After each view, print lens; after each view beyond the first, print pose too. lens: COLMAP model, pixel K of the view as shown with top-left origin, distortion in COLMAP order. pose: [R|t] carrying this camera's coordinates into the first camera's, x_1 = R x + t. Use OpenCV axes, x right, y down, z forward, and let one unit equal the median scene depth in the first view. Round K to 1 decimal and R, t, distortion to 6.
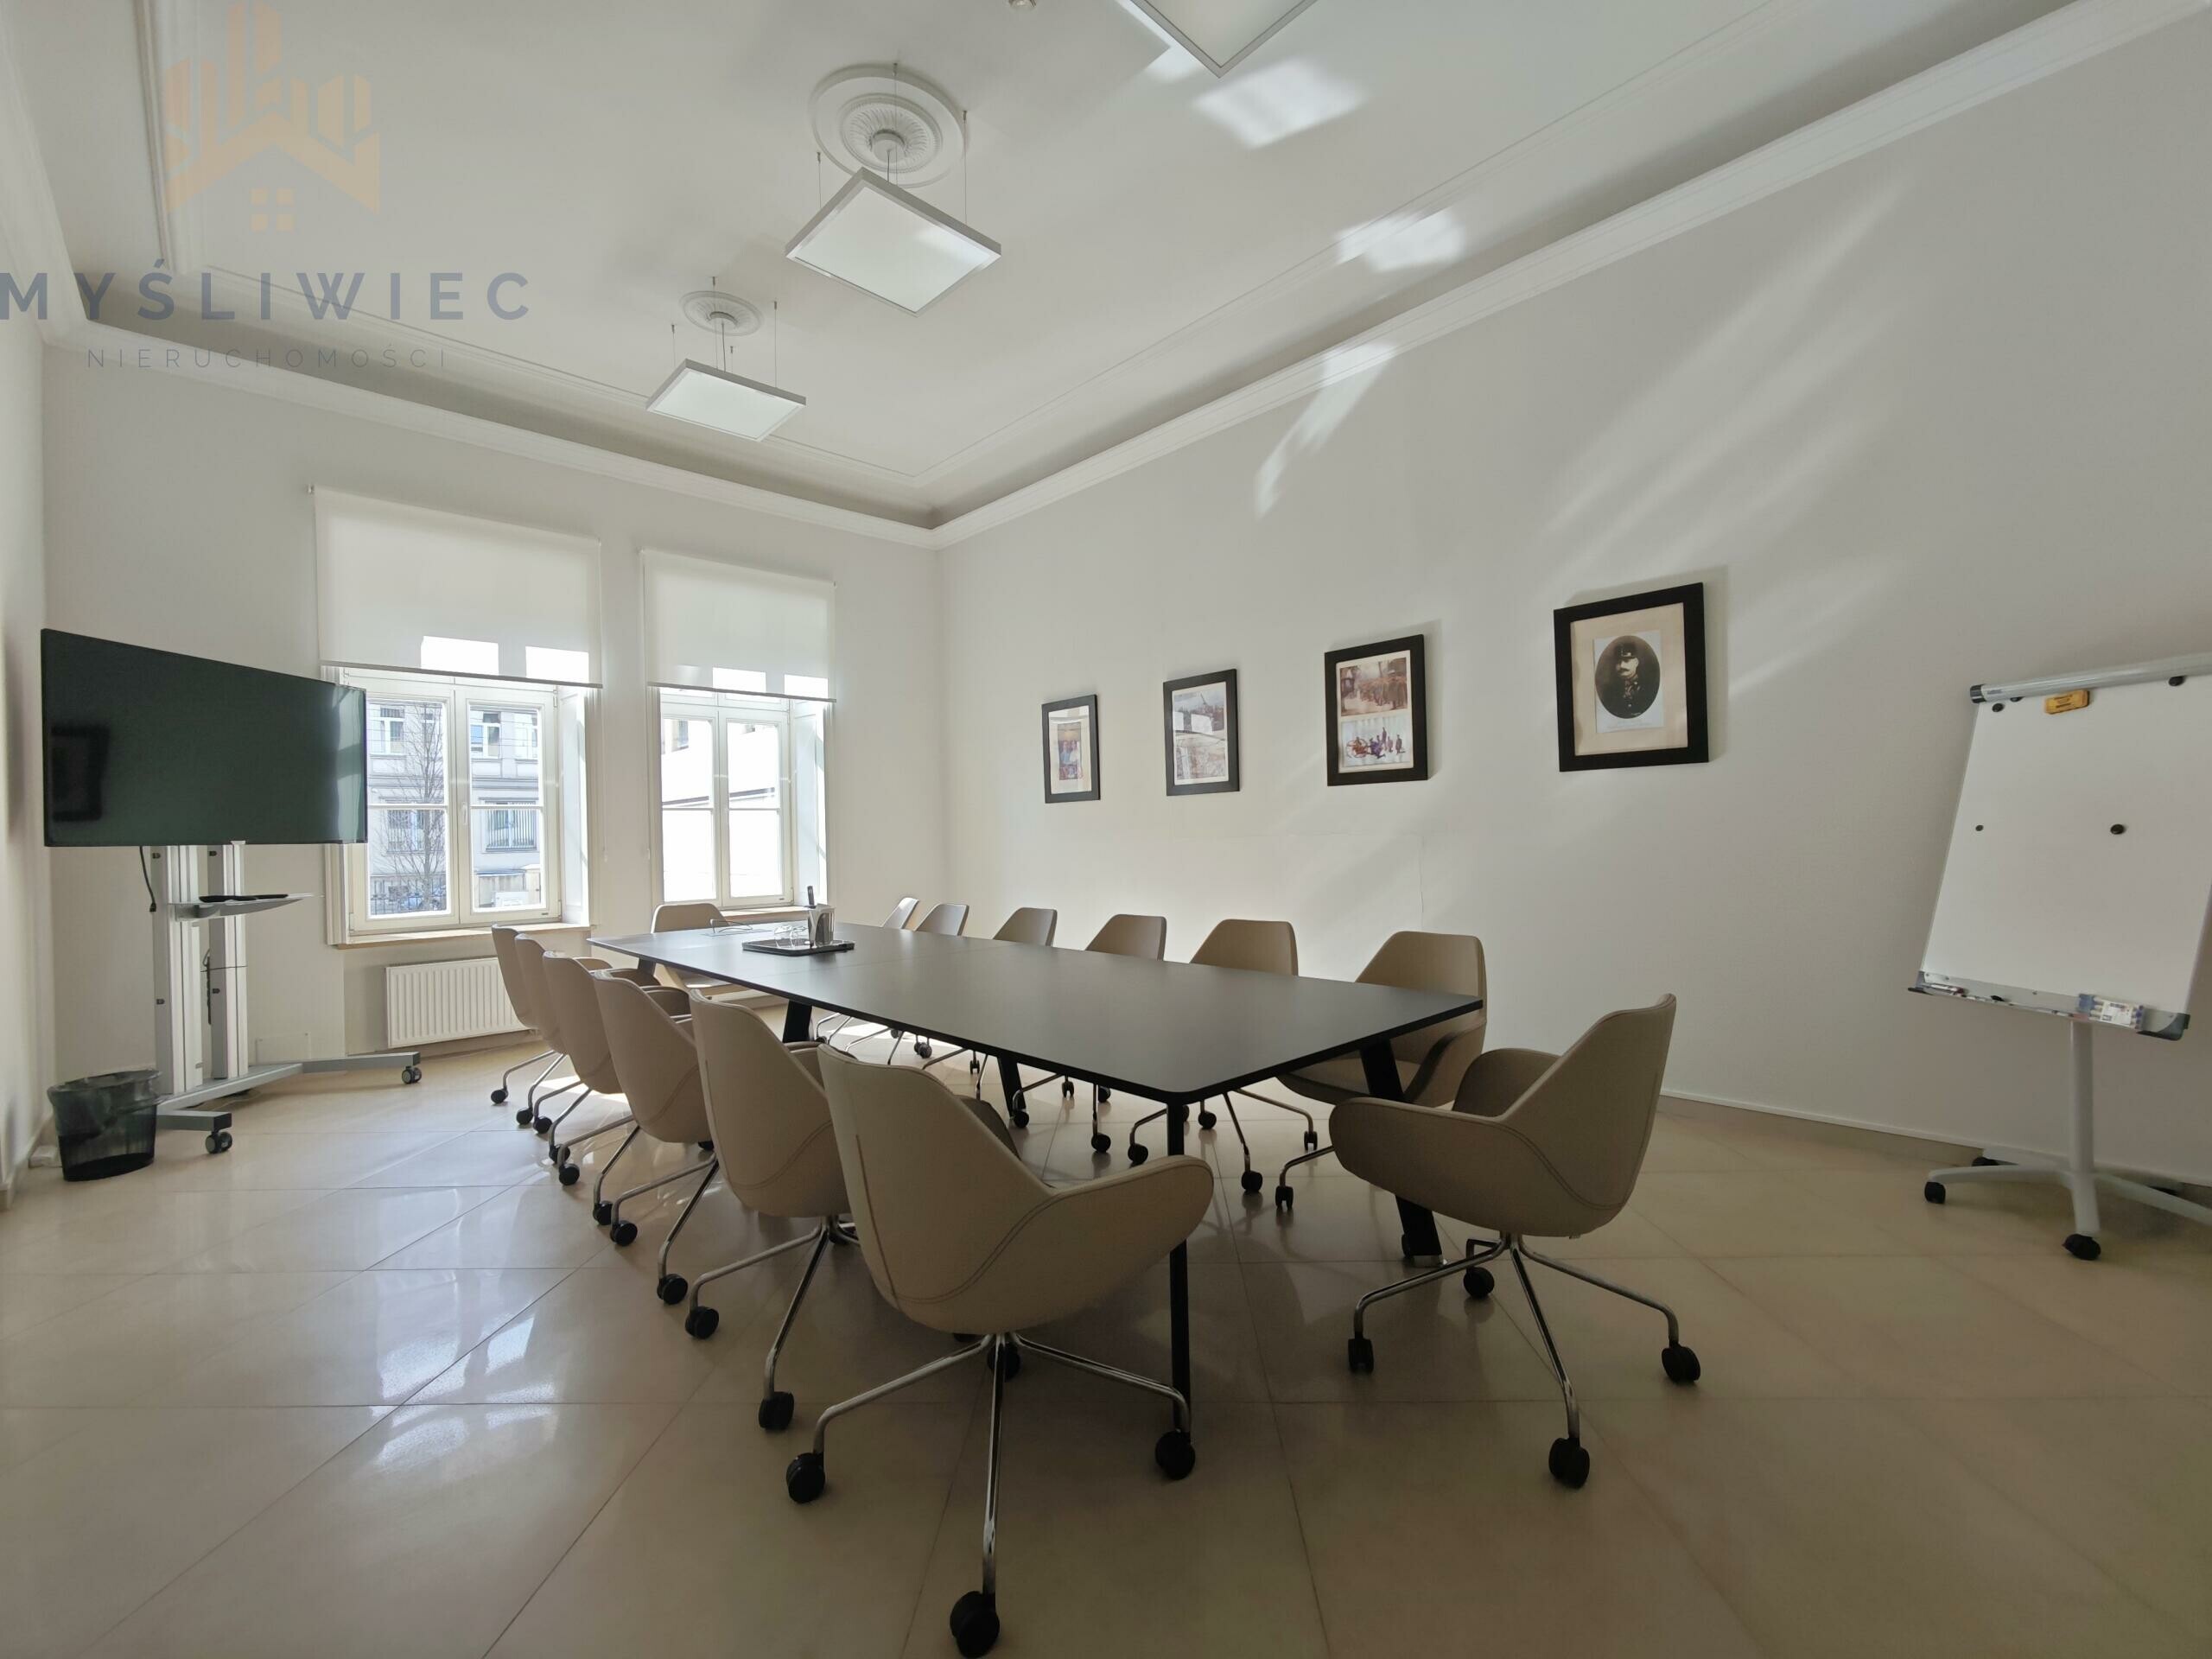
lens RADIAL K [[912.1, 0, 1107.5], [0, 912.1, 832.0], [0, 0, 1]] dist [-0.007288, 0.003109]
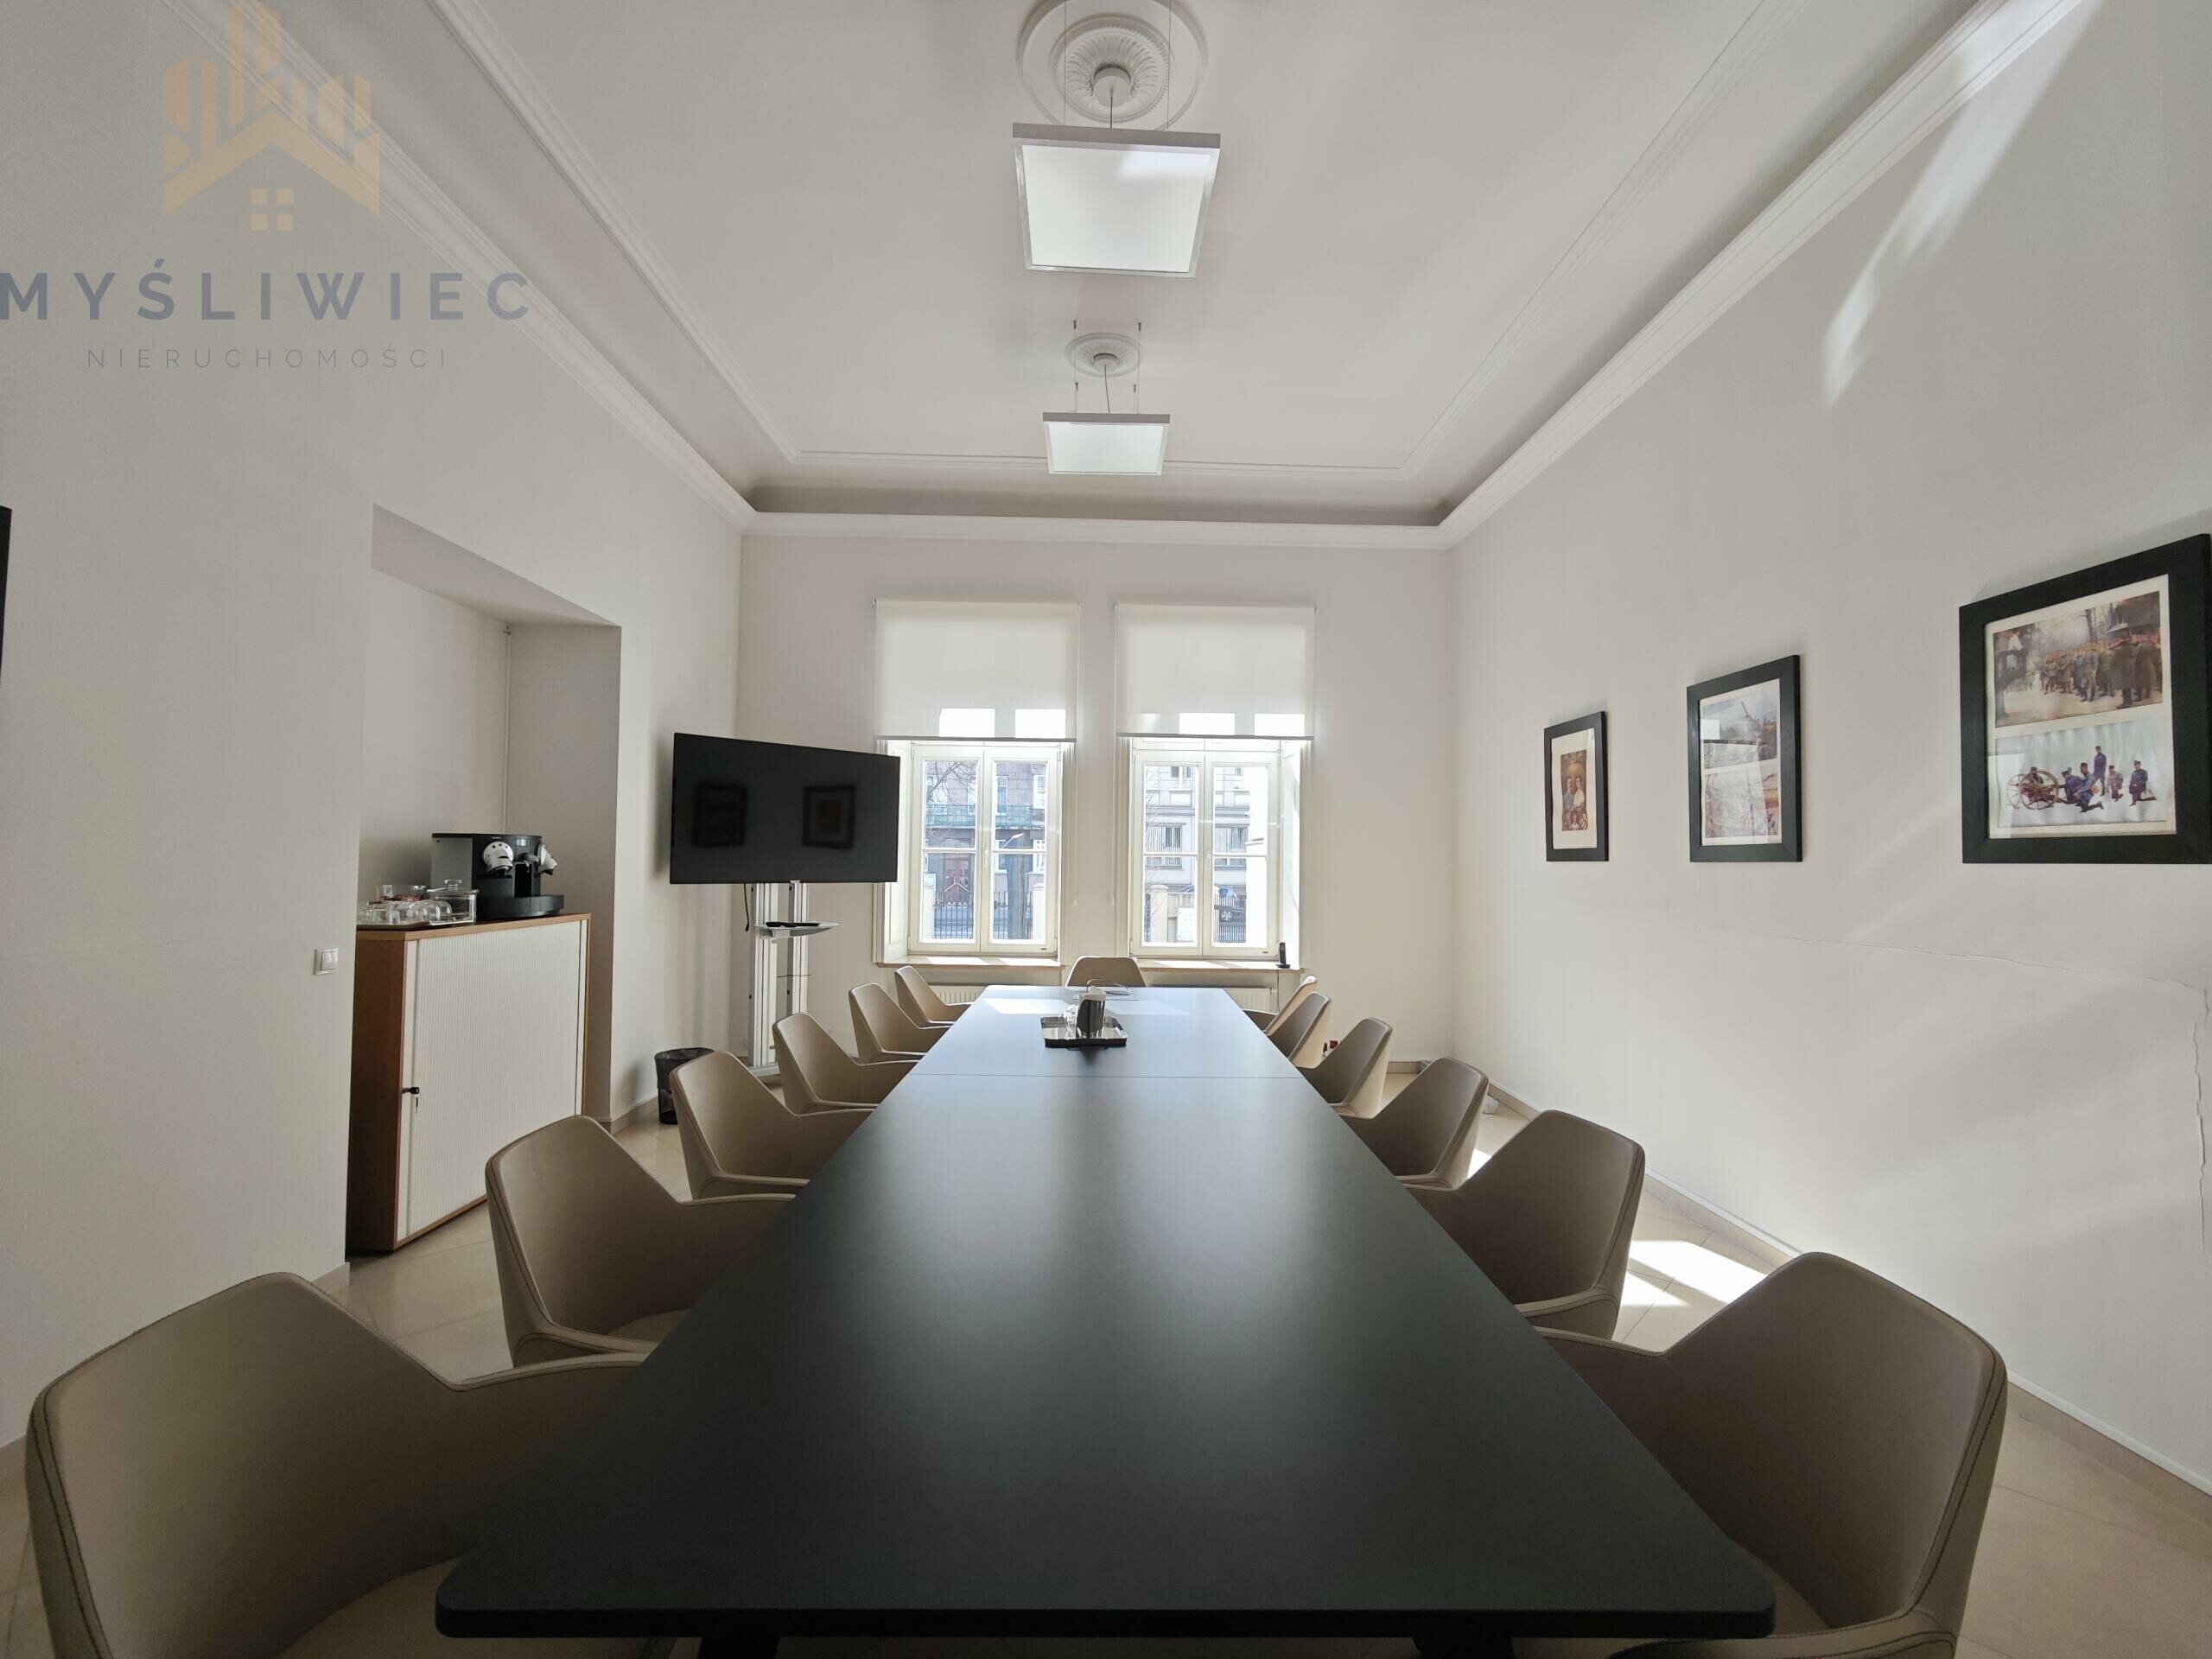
lens RADIAL K [[912.1, 0, 1114.3], [0, 912.1, 832.2], [0, 0, 1]] dist [-0.007288, 0.003109]
pose [[0.741493, 0.010715, -0.670875, 0.217997], [-0.028455, 0.999475, -0.015488, -0.043755], [0.670357, 0.030574, 0.741409, 0.280000]]
